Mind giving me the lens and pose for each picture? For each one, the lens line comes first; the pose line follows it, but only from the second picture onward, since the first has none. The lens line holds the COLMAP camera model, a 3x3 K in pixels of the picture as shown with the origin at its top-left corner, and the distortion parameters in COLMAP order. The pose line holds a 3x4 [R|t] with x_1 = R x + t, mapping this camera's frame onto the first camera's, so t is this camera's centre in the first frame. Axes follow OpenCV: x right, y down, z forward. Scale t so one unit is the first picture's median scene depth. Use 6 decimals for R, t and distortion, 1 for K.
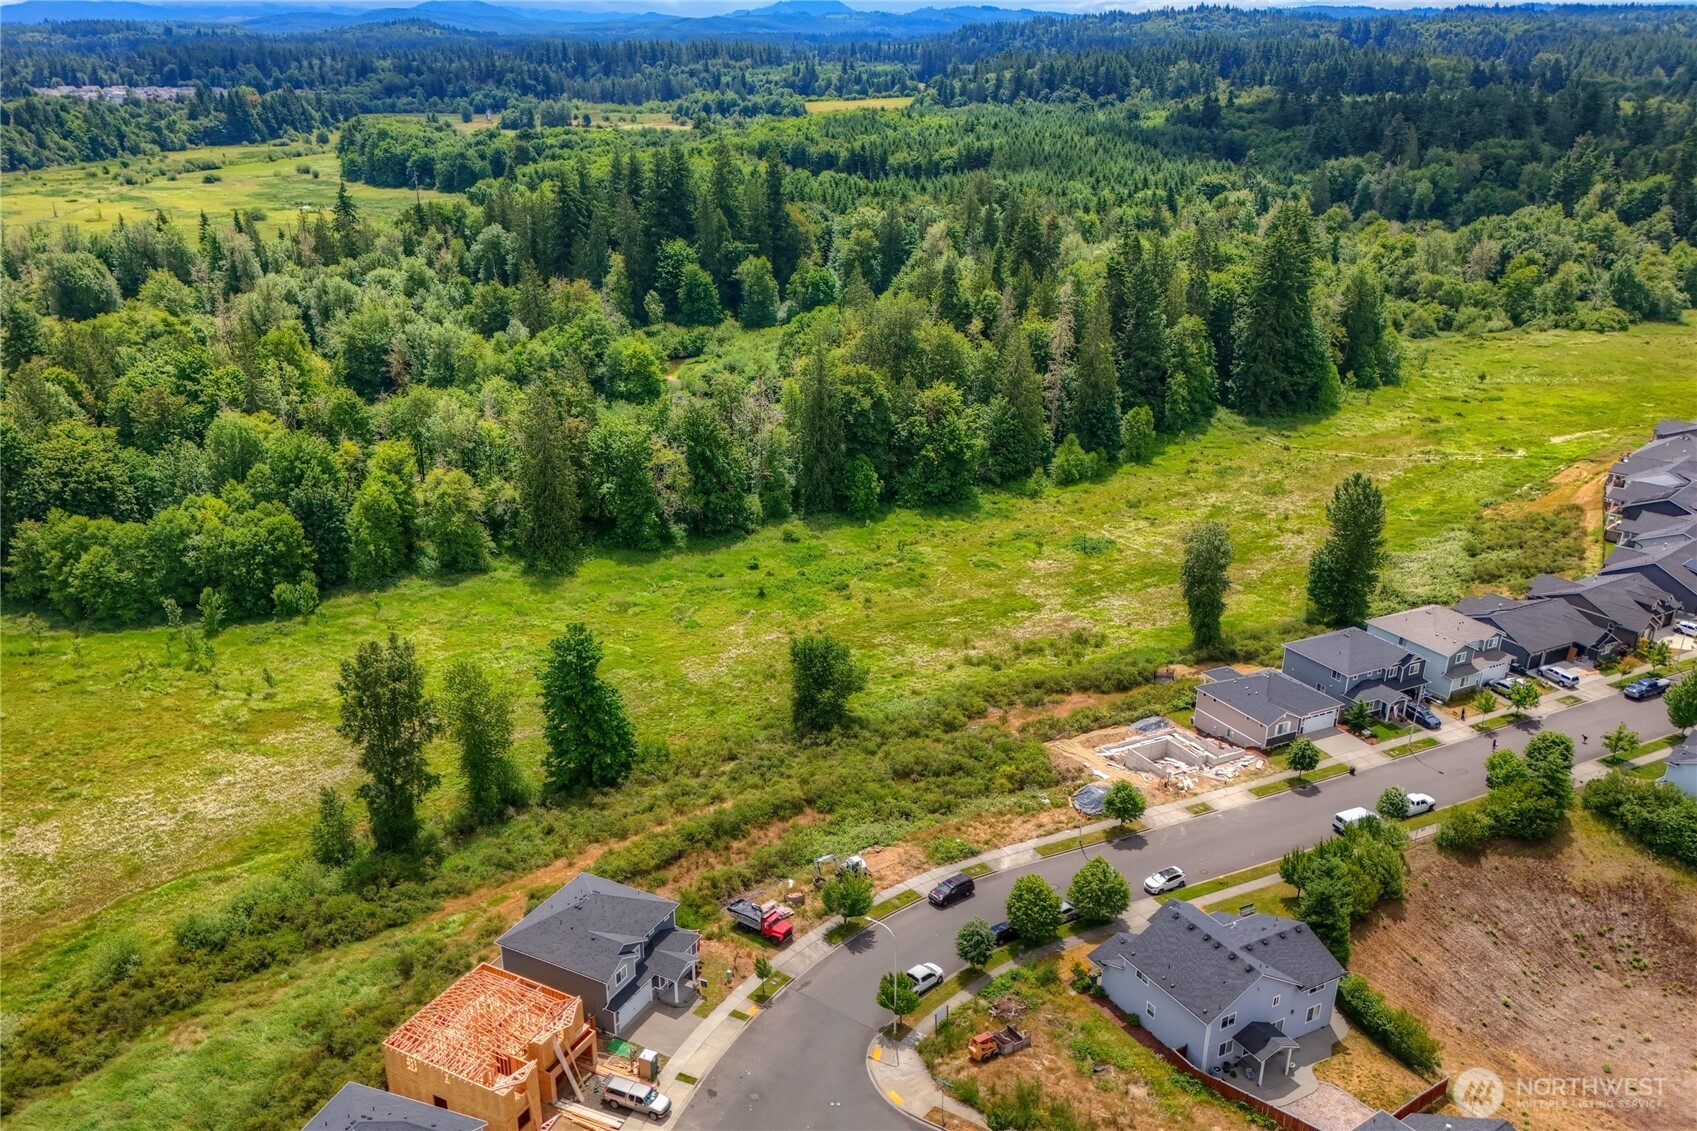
lens RADIAL K [[1348.9, 0, 784.4], [0, 1348.9, 655.0], [0, 0, 1]] dist [0.100475, -0.092938]
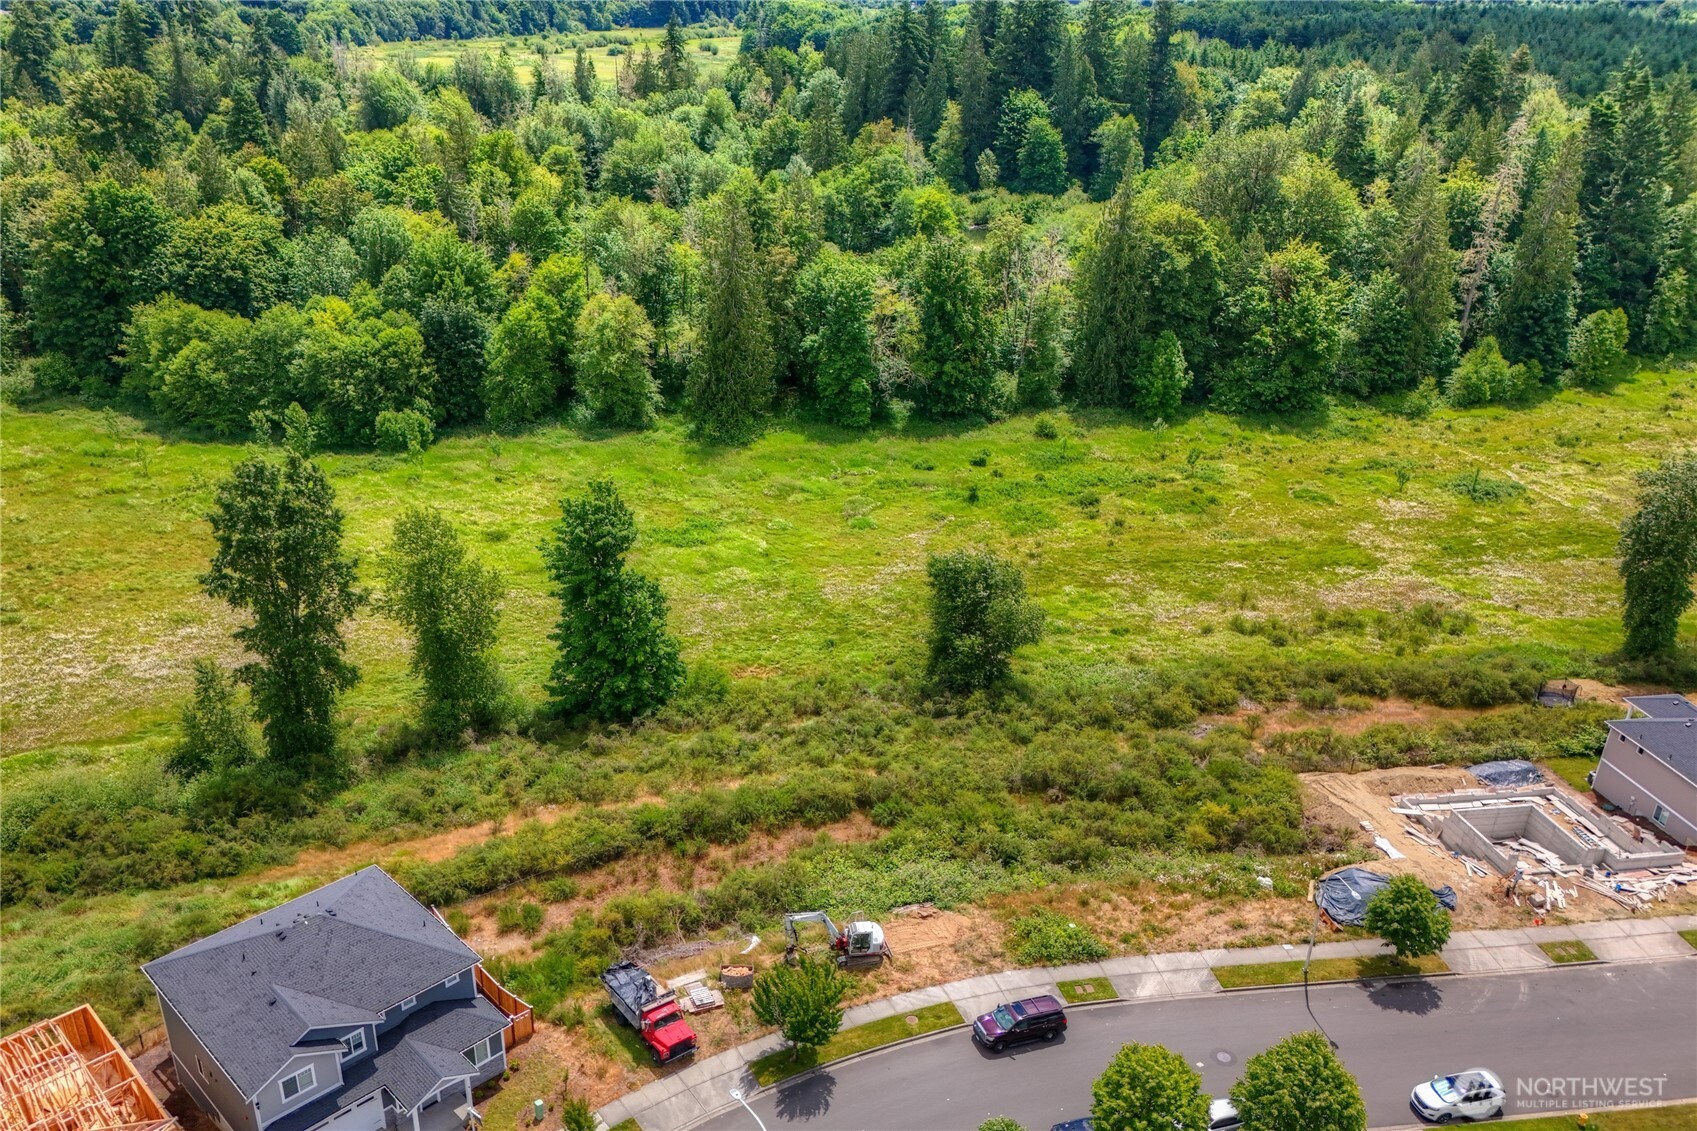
lens RADIAL K [[1348.9, 0, 784.4], [0, 1348.9, 655.0], [0, 0, 1]] dist [0.100475, -0.092938]
pose [[0.955662, 0.152193, -0.252087, 0.084884], [-0.138915, 0.987844, 0.069764, 0.002571], [0.259640, -0.031652, 0.965187, 0.262562]]
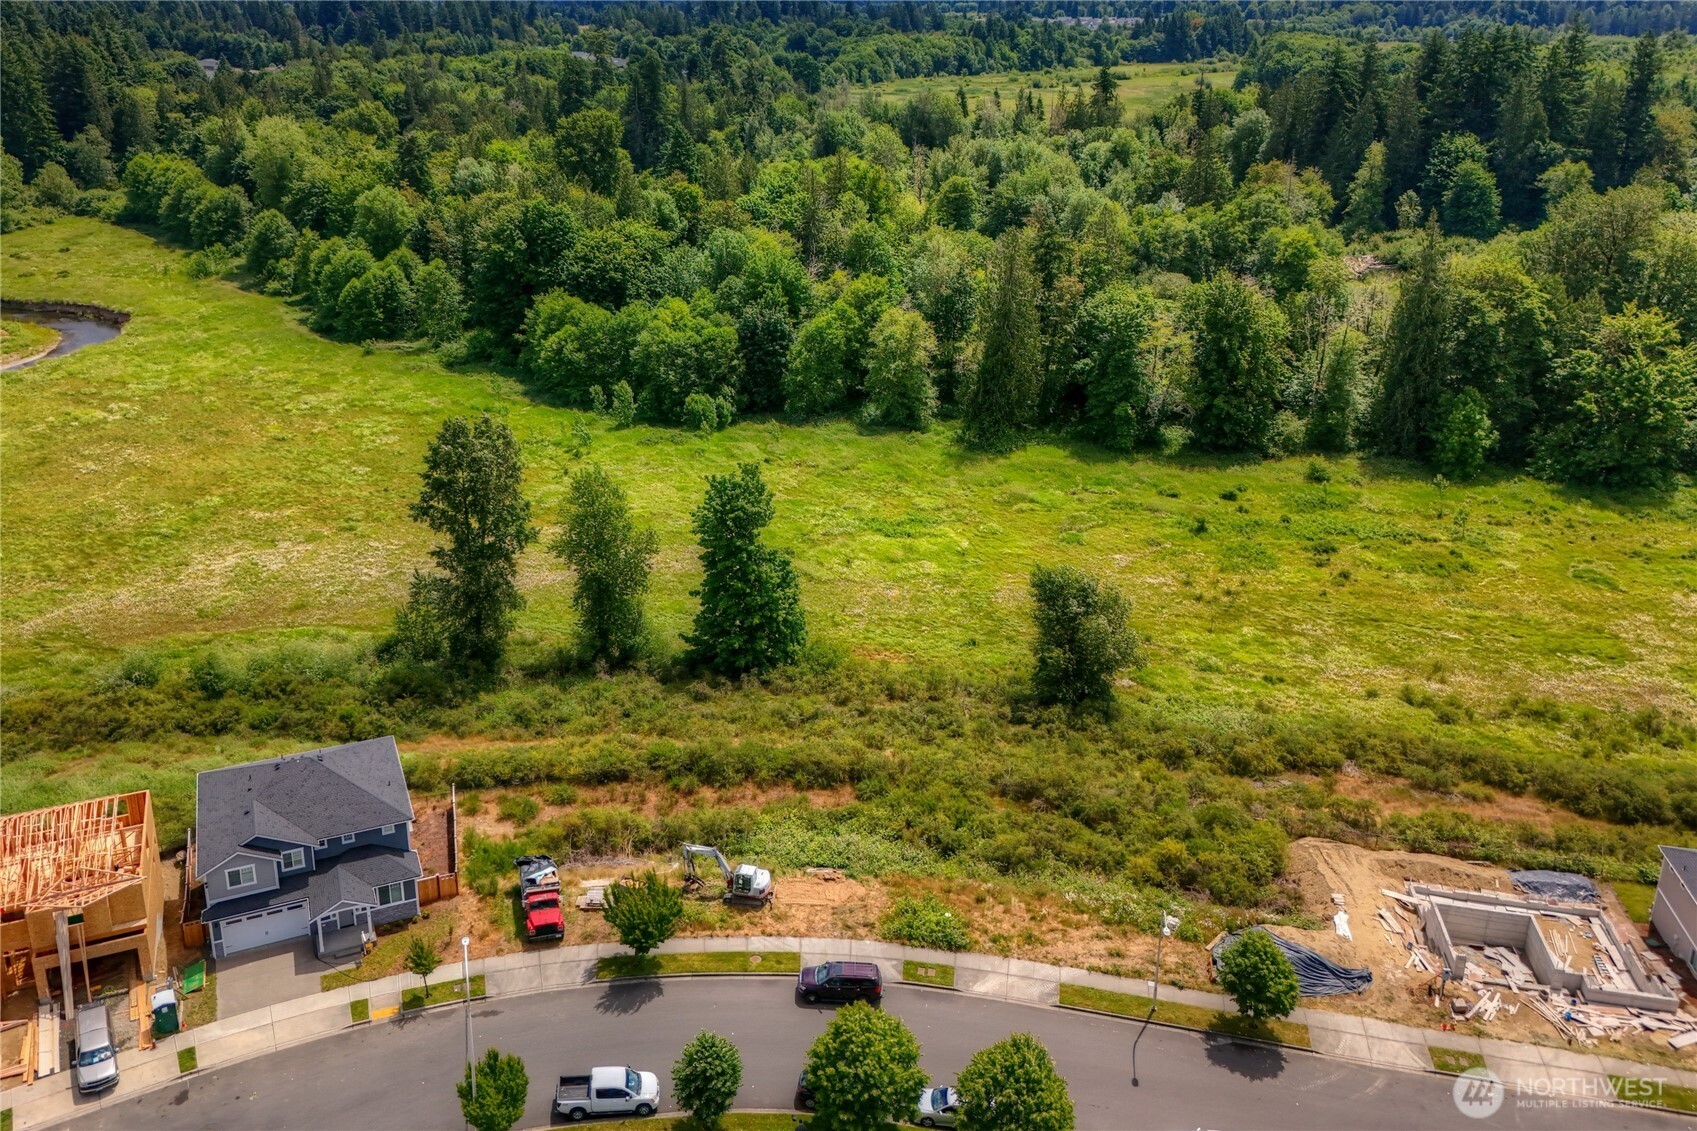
lens RADIAL K [[1353.4, 0, 778.5], [0, 1353.4, 431.2], [0, 0, 1]] dist [0.099230, -0.091299]
pose [[0.785183, 0.199453, -0.586265, 0.231937], [-0.260184, 0.965351, -0.020041, -0.022483], [0.561954, 0.168273, 0.809871, 0.264052]]
